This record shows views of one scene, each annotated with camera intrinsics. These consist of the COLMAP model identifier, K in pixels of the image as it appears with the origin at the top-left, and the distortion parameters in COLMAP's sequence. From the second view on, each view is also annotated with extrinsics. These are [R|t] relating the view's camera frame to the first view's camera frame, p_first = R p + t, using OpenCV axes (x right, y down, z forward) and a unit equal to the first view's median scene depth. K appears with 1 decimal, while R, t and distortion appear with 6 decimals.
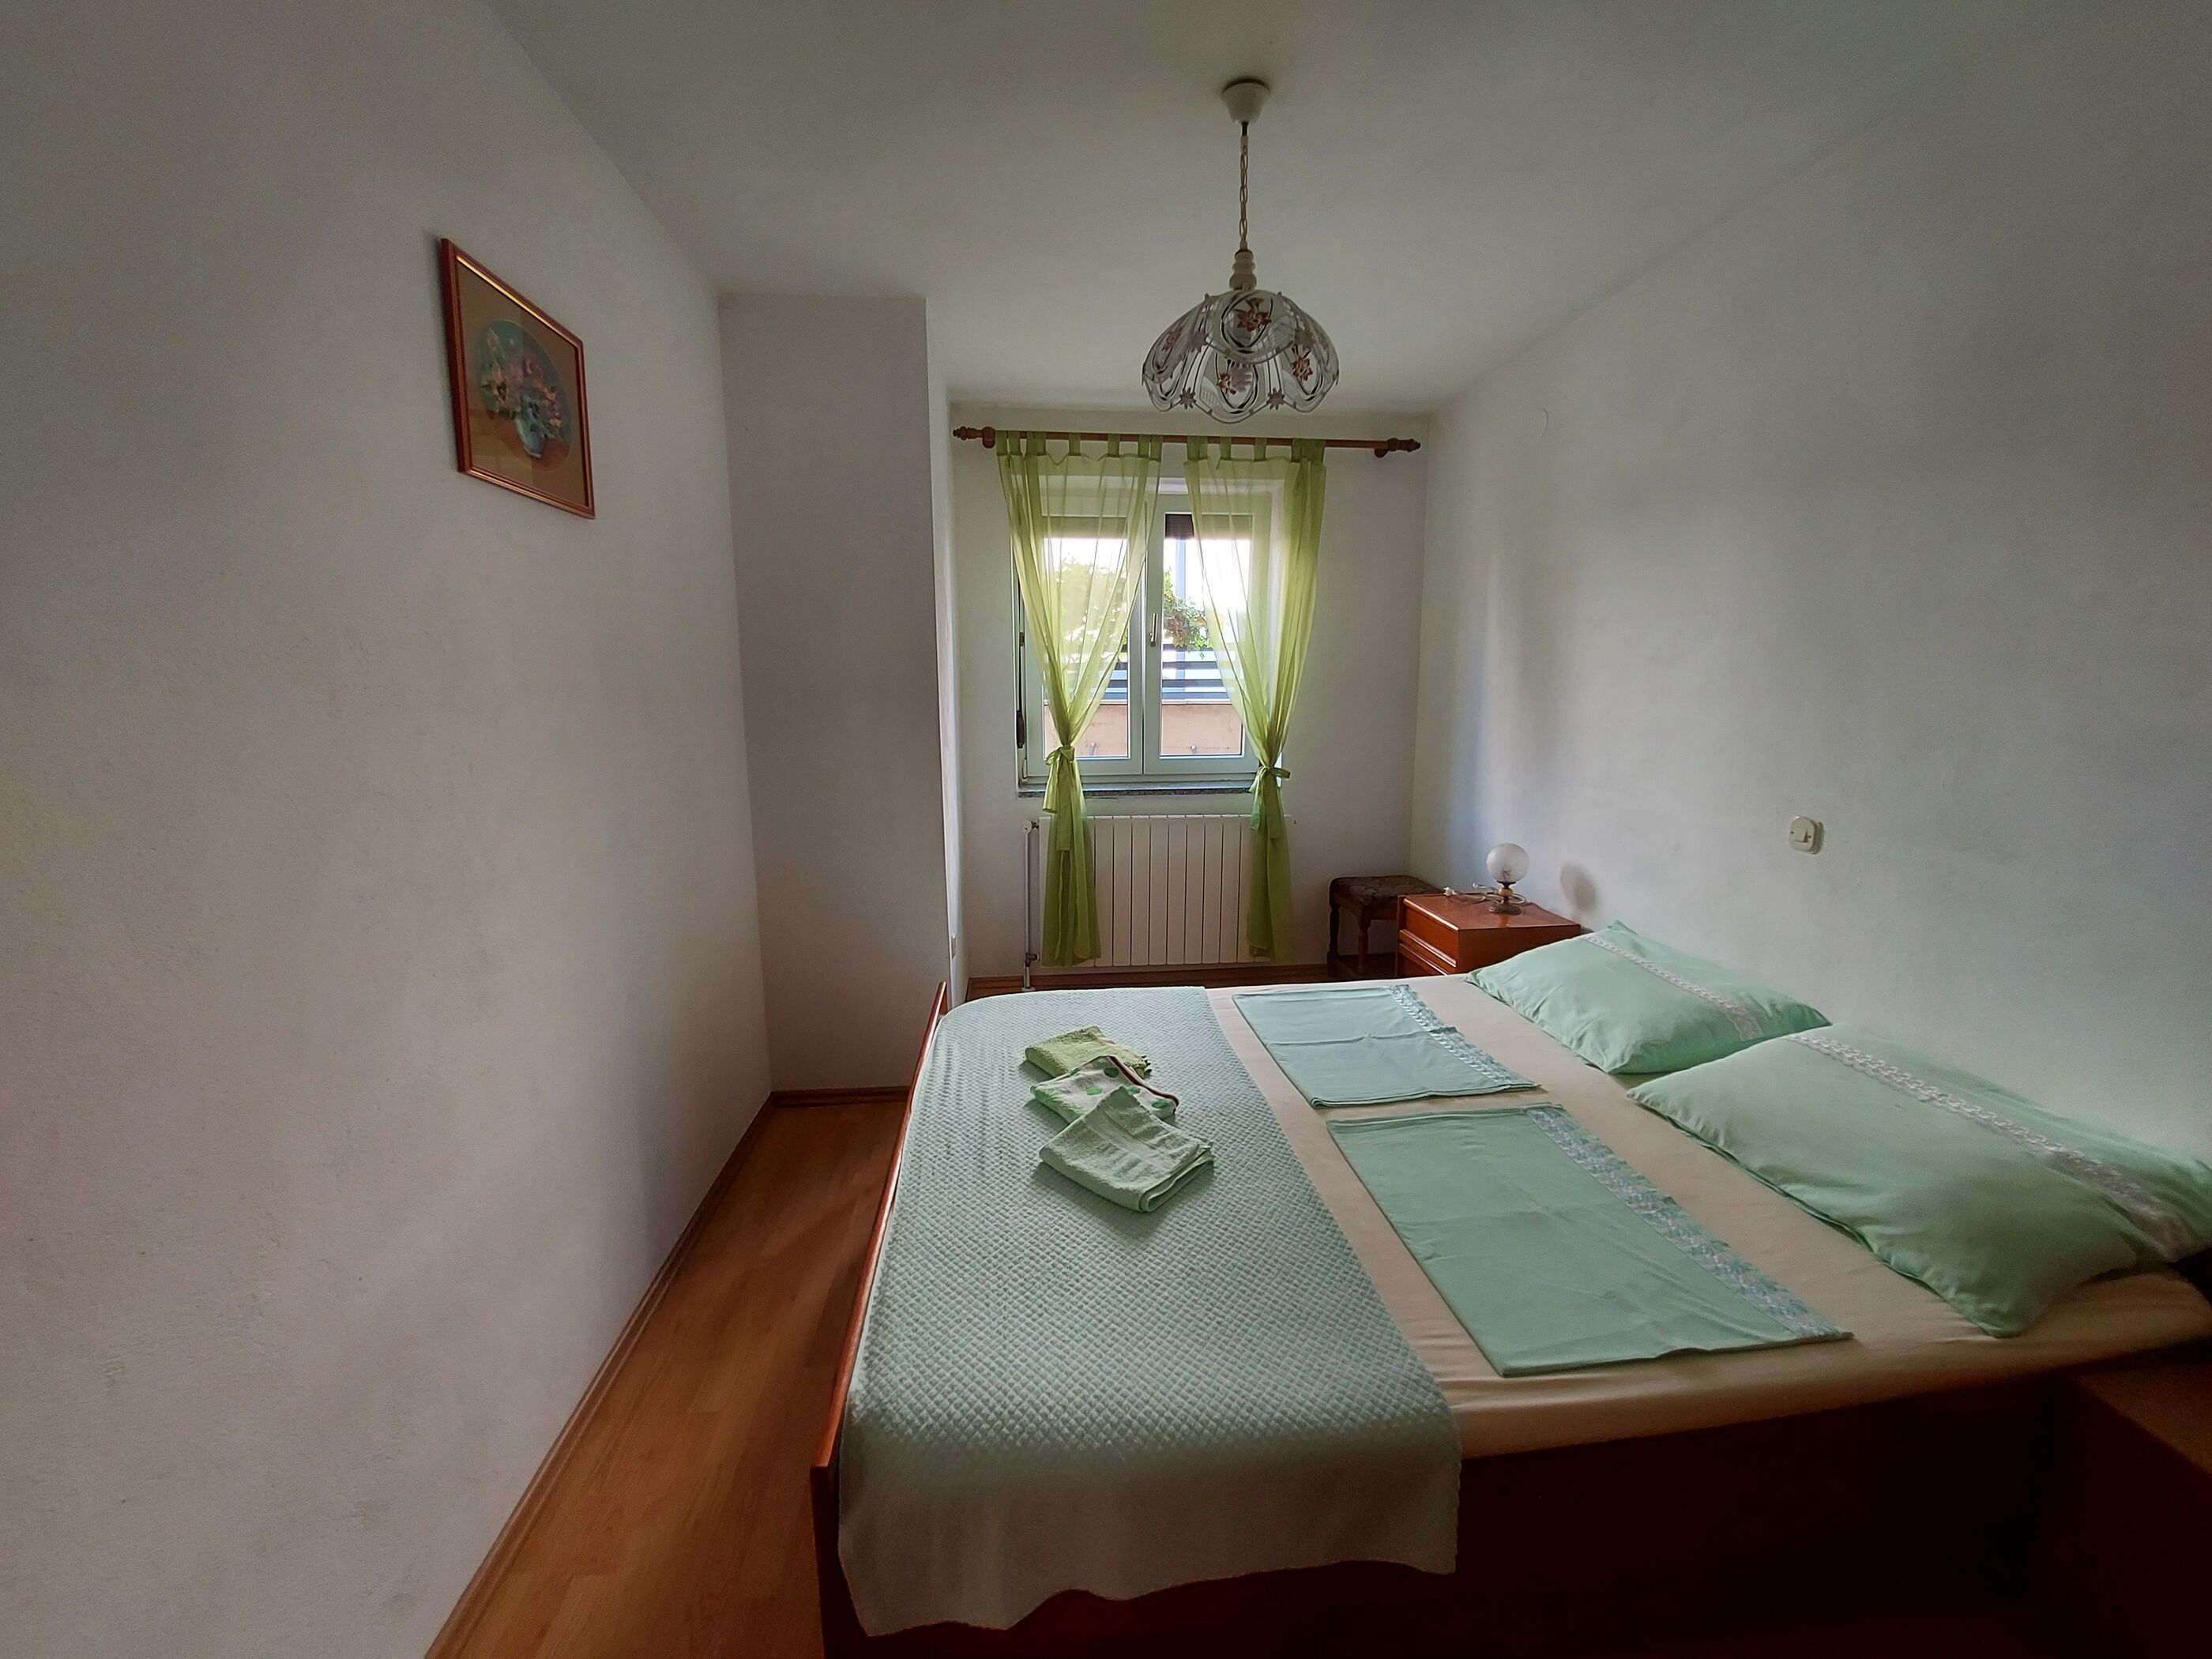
lens RADIAL K [[888.4, 0, 1104.4], [0, 888.4, 822.3], [0, 0, 1]] dist [-0.005960, -0.007083]
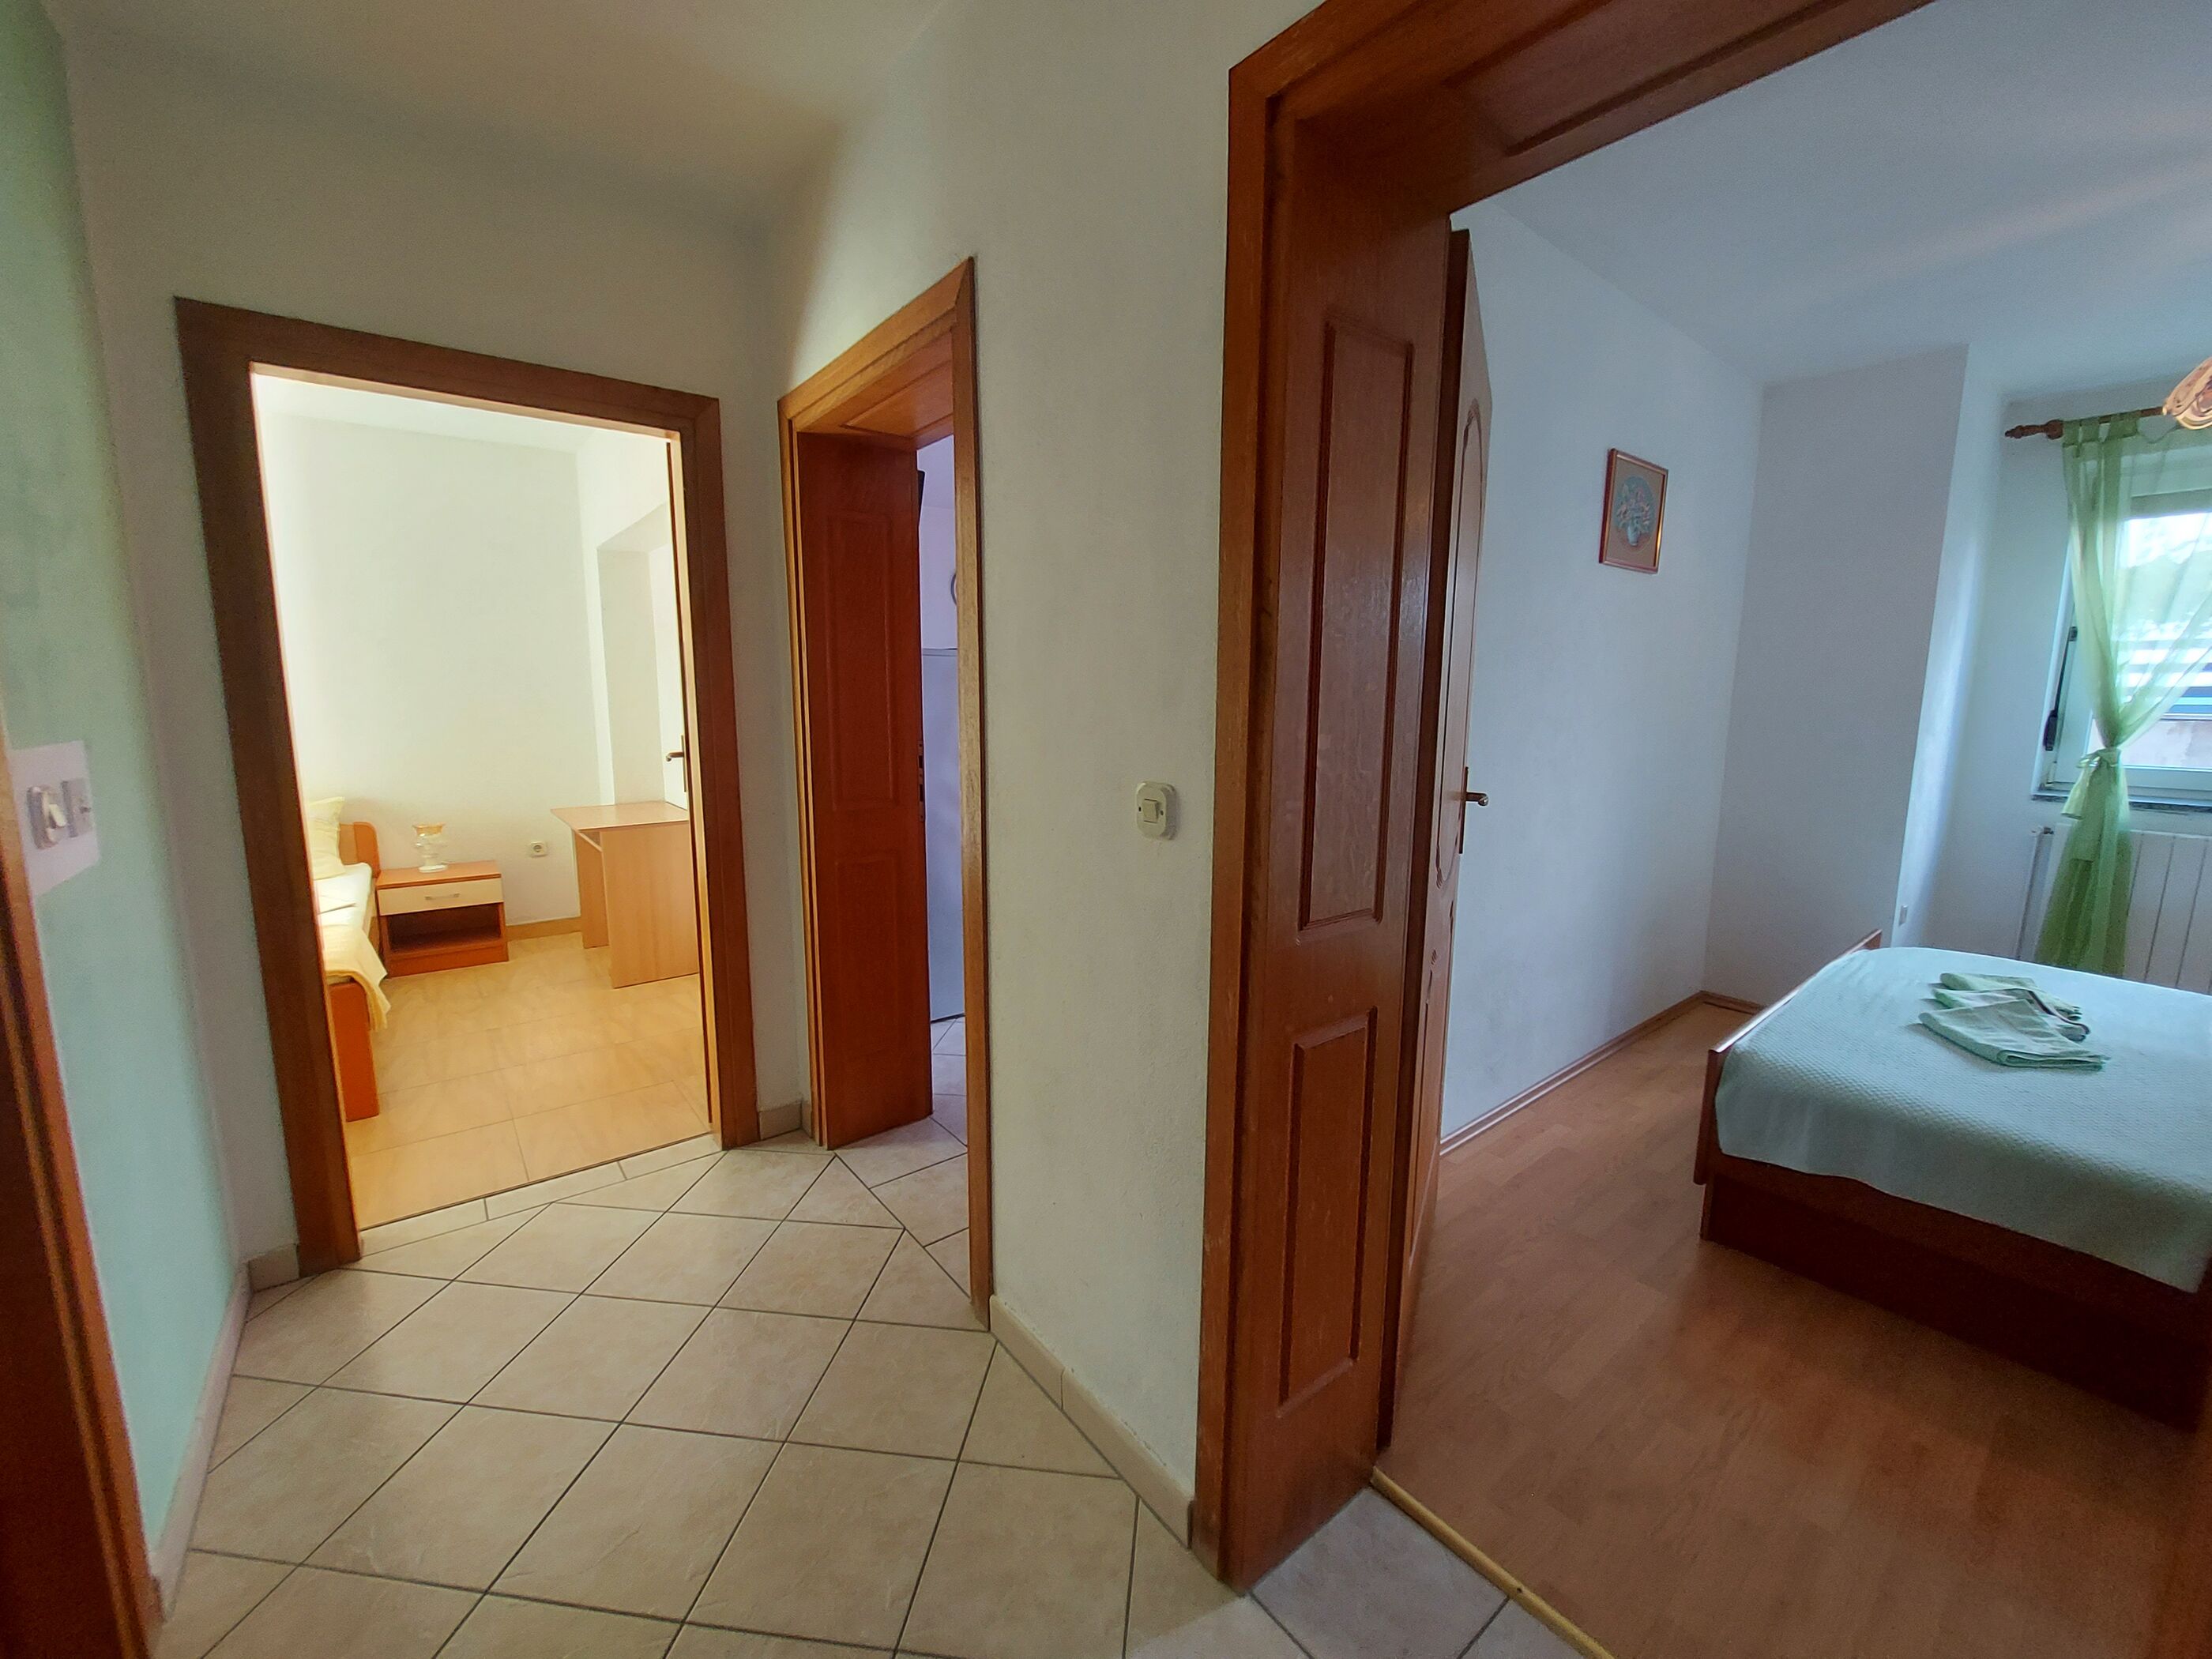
lens RADIAL K [[888.4, 0, 1104.4], [0, 888.4, 822.3], [0, 0, 1]] dist [-0.005960, -0.007083]
pose [[0.550774, 0.135876, -0.823521, 0.140498], [-0.139424, 0.987775, 0.069730, 0.073594], [0.822927, 0.076414, 0.562985, -0.369678]]
